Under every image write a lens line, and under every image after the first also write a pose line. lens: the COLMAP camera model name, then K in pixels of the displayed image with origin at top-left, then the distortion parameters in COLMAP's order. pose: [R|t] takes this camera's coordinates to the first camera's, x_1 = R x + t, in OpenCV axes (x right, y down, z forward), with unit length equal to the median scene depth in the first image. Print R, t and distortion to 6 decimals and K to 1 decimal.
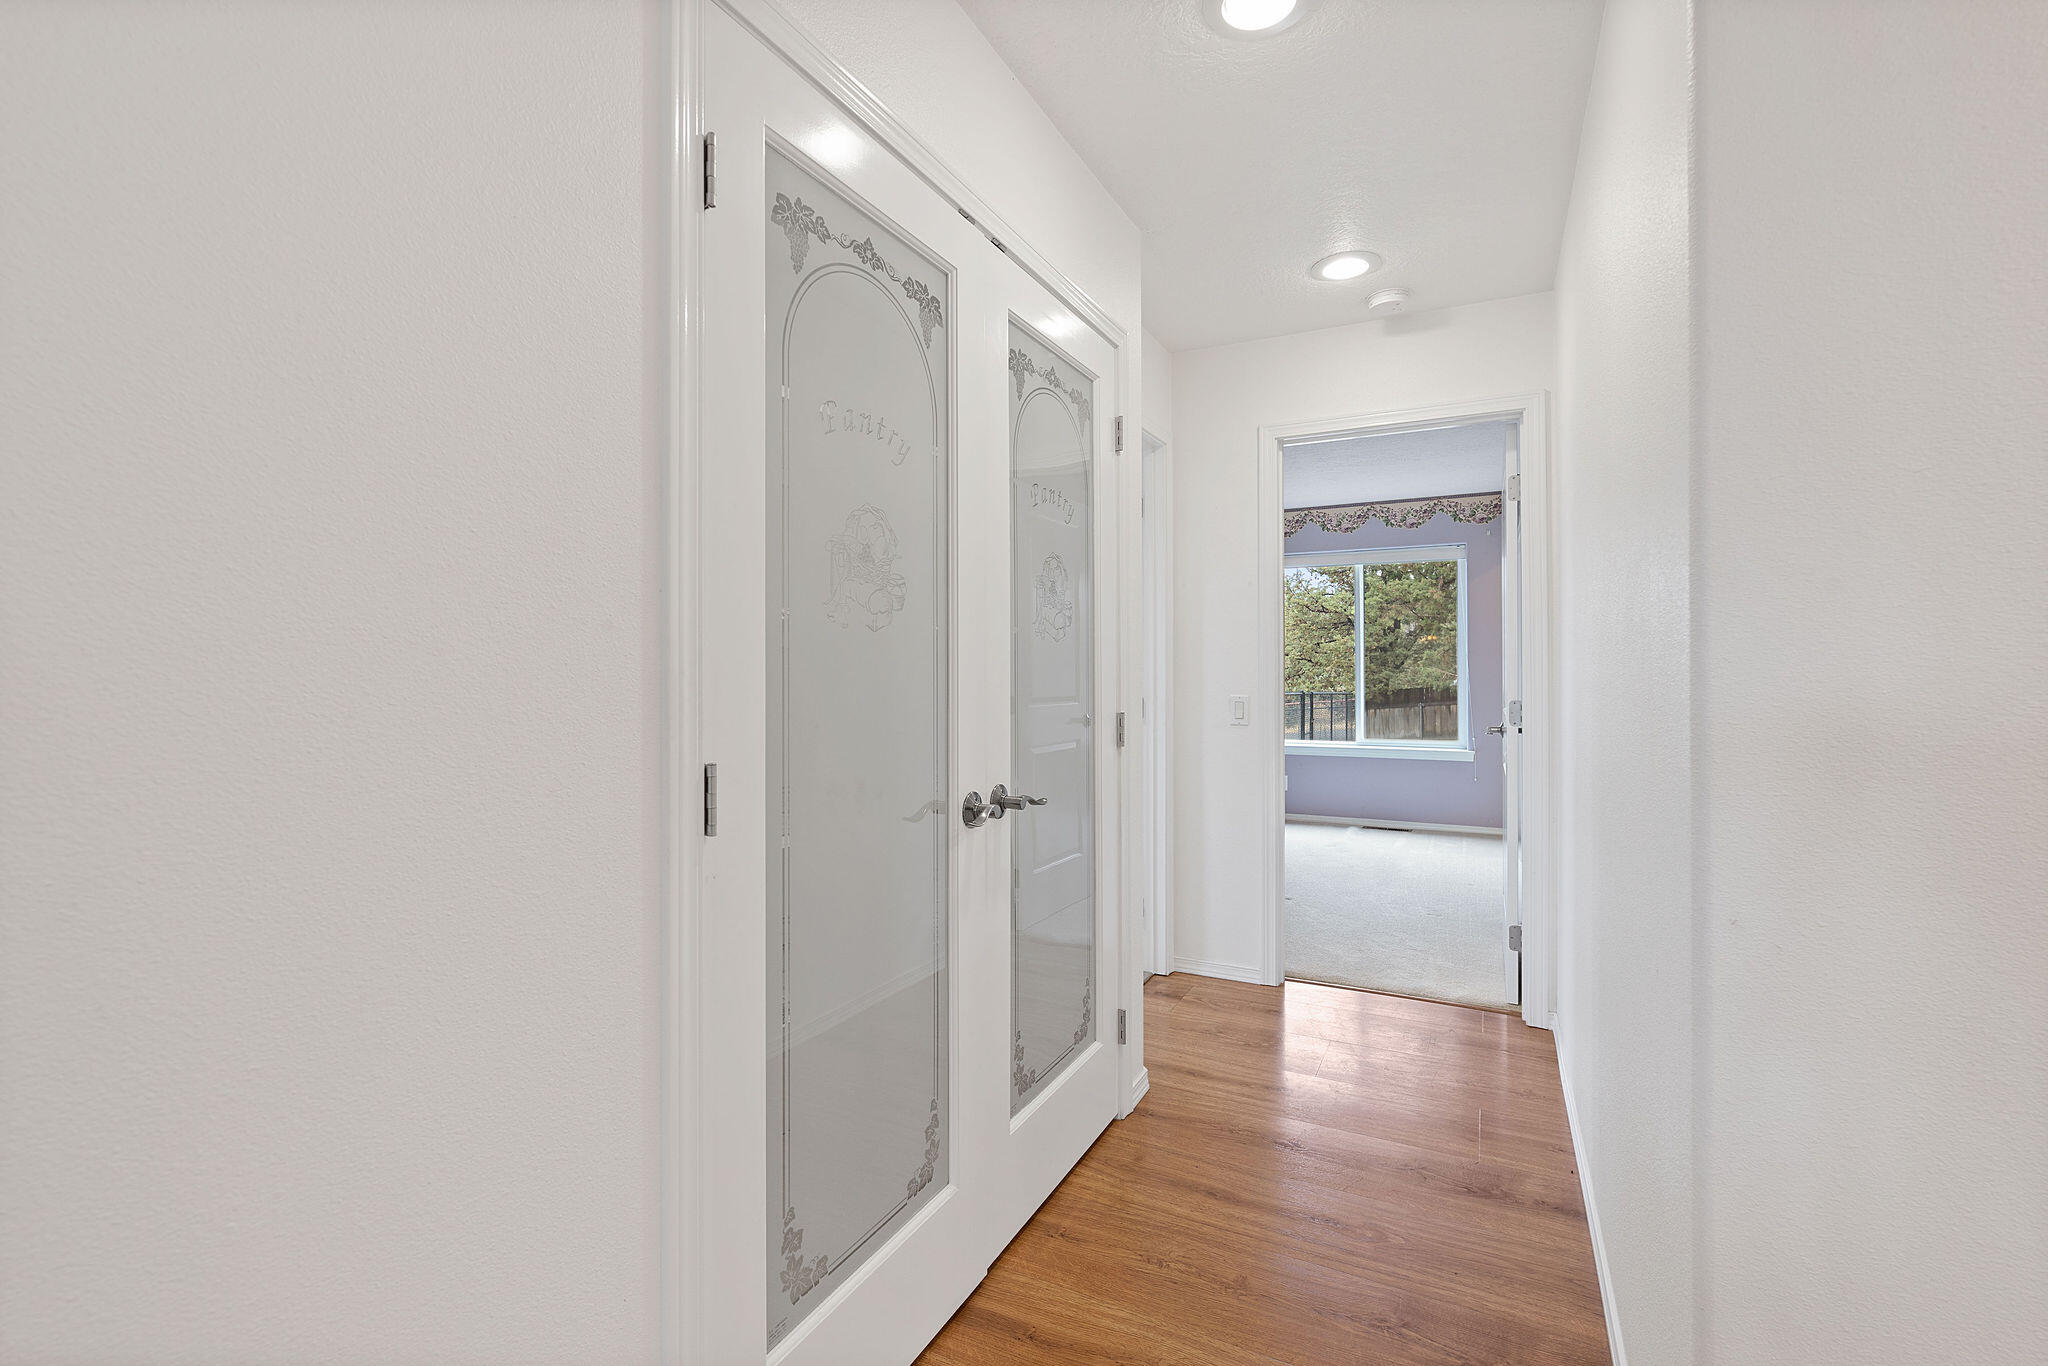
lens RADIAL K [[894.2, 0, 1013.1], [0, 894.2, 680.8], [0, 0, 1]] dist [-0.000780, -0.000691]
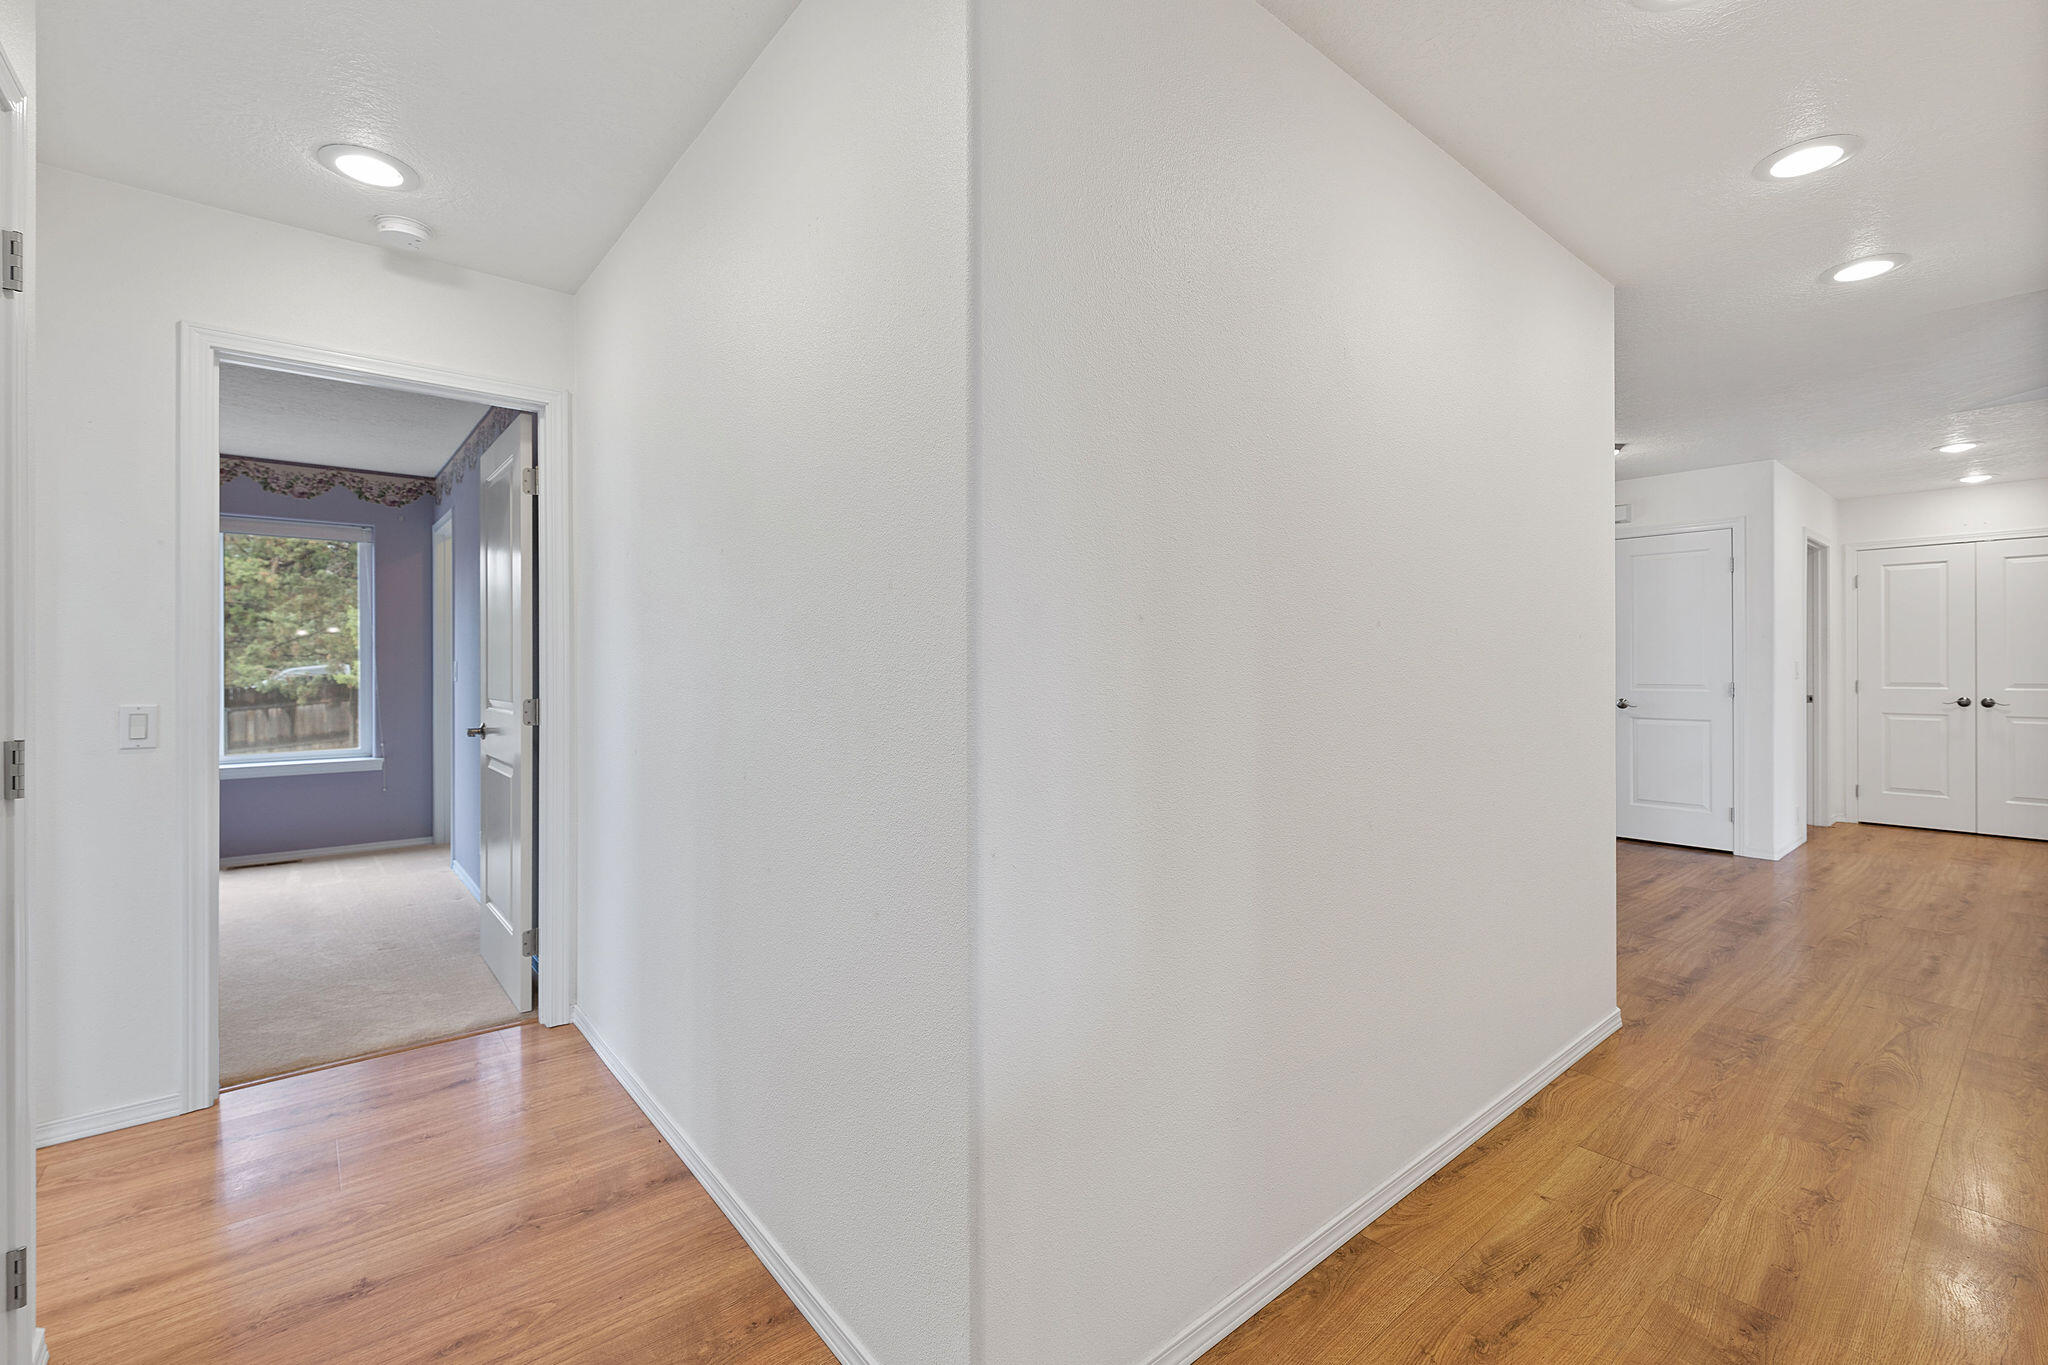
lens RADIAL K [[894.2, 0, 1009.1], [0, 894.2, 667.3], [0, 0, 1]] dist [-0.000780, -0.000691]
pose [[0.390476, -0.000931, 0.920613, -0.130226], [0.012475, 0.999913, -0.004280, -0.000925], [-0.920528, 0.013156, 0.390454, 0.138557]]
